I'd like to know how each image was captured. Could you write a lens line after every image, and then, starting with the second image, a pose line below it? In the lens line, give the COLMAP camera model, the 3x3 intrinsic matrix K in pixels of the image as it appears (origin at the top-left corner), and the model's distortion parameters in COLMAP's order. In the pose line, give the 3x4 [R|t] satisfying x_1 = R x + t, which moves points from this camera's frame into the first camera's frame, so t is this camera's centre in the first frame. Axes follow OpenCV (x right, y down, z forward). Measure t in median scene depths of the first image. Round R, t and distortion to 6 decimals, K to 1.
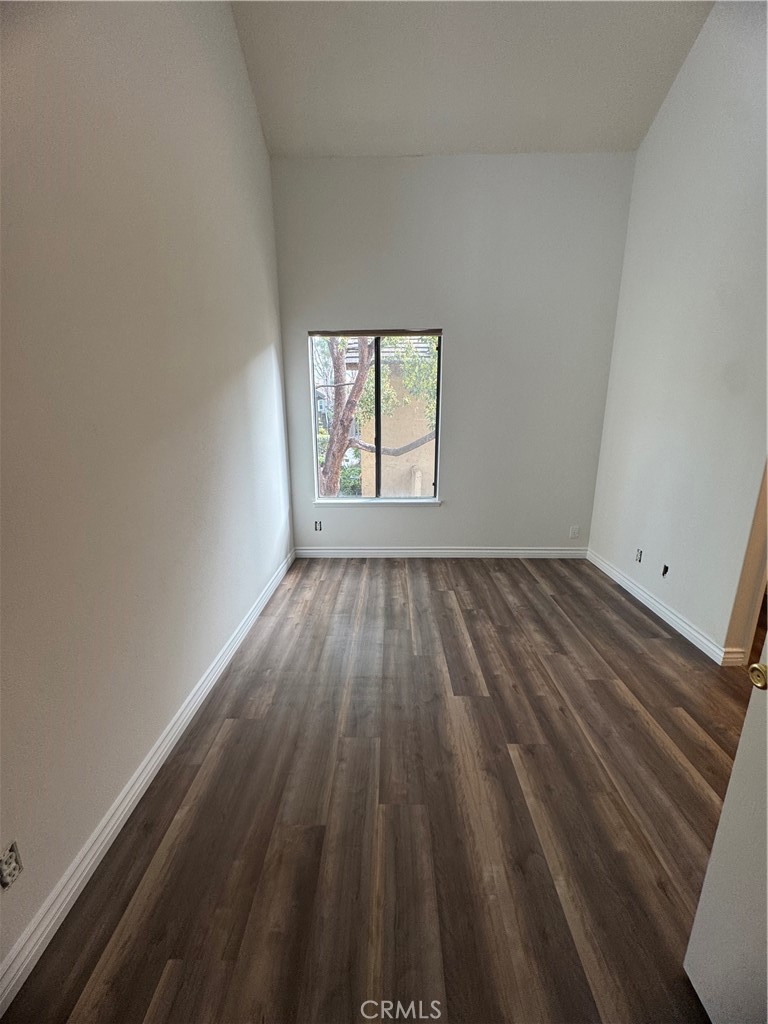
lens RADIAL K [[410.5, 0, 383.4], [0, 410.5, 510.7], [0, 0, 1]] dist [0.000622, 0.000943]
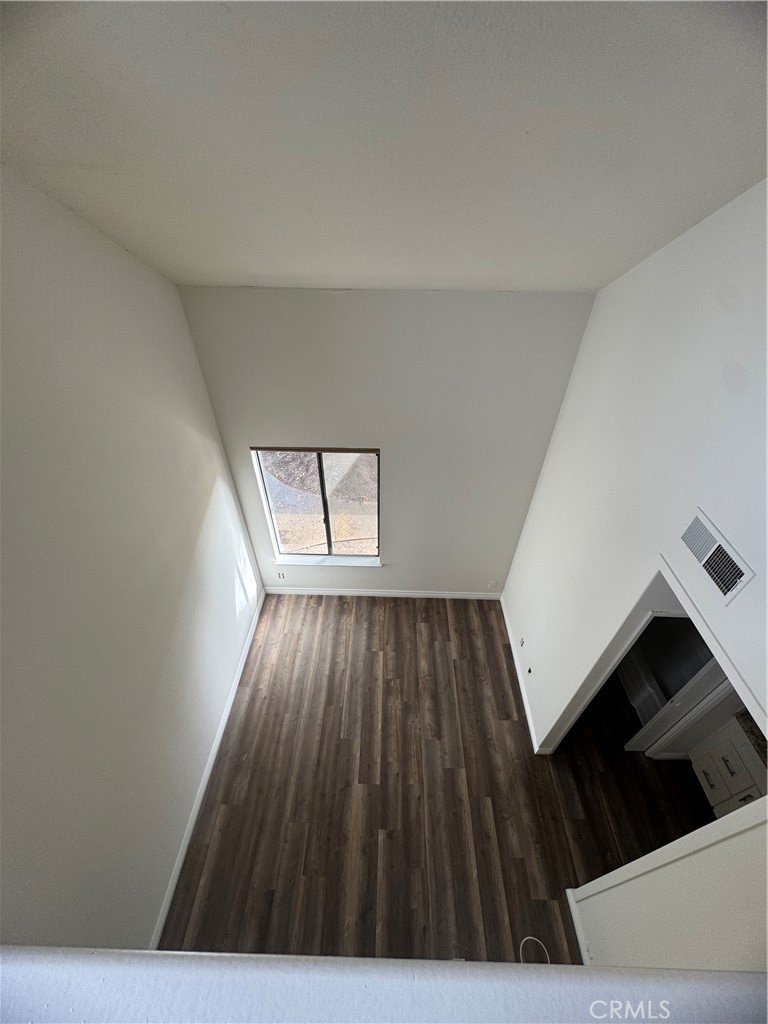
lens RADIAL K [[410.5, 0, 383.1], [0, 410.5, 511.1], [0, 0, 1]] dist [0.000622, 0.000943]
pose [[0.999833, 0.017389, 0.005692, 0.207137], [-0.018109, 0.895987, 0.443710, -1.074591], [0.002616, -0.443739, 0.896152, 0.006198]]
